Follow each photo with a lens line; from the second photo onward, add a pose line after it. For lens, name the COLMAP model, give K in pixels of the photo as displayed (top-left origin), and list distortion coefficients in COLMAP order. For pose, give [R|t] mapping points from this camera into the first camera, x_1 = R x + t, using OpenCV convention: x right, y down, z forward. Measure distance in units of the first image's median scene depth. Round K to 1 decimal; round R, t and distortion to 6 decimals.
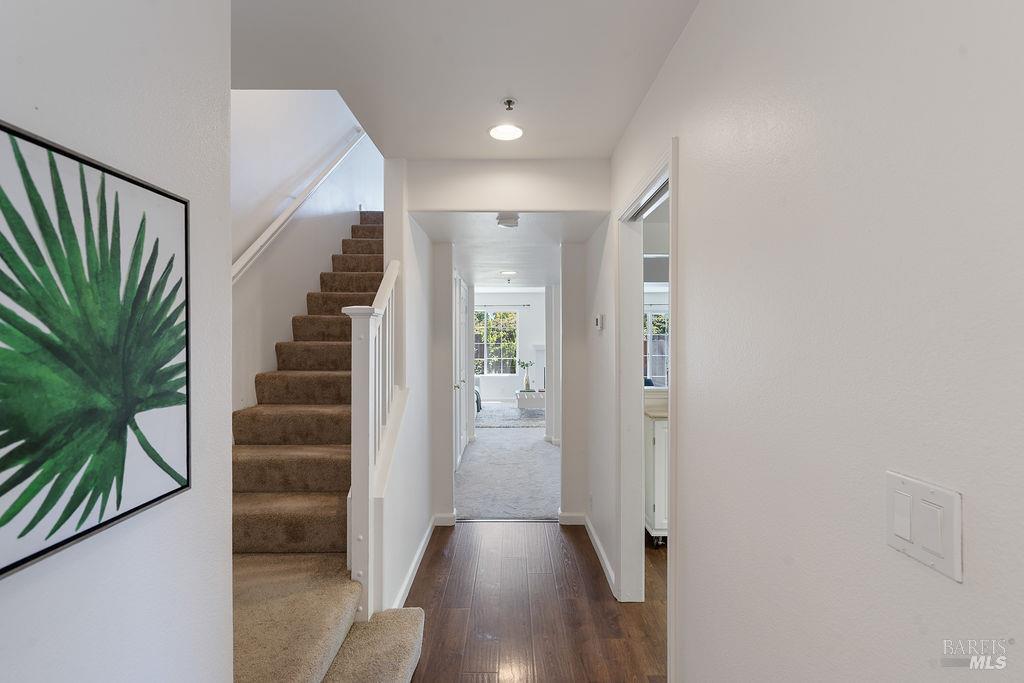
lens RADIAL K [[467.7, 0, 512.7], [0, 467.7, 340.4], [0, 0, 1]] dist [-0.006599, 0.002798]
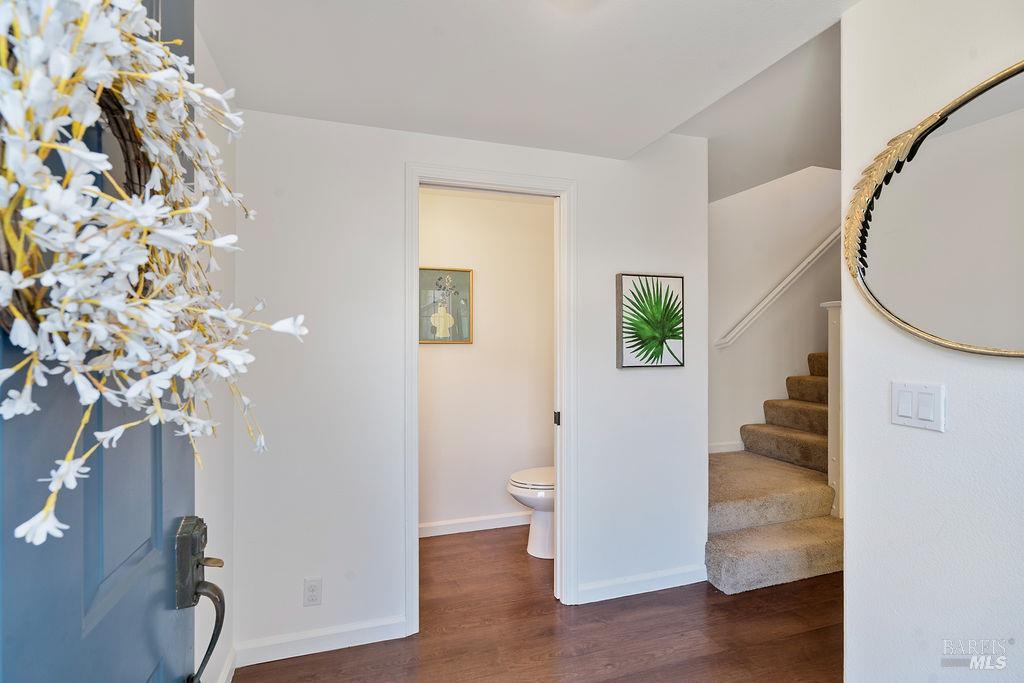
lens RADIAL K [[467.7, 0, 510.8], [0, 467.7, 342.0], [0, 0, 1]] dist [-0.006599, 0.002798]
pose [[0.319534, 0.002581, -0.947571, 2.281835], [-0.000335, 0.999997, 0.002611, 0.165099], [0.947575, -0.000517, 0.319534, -1.333632]]
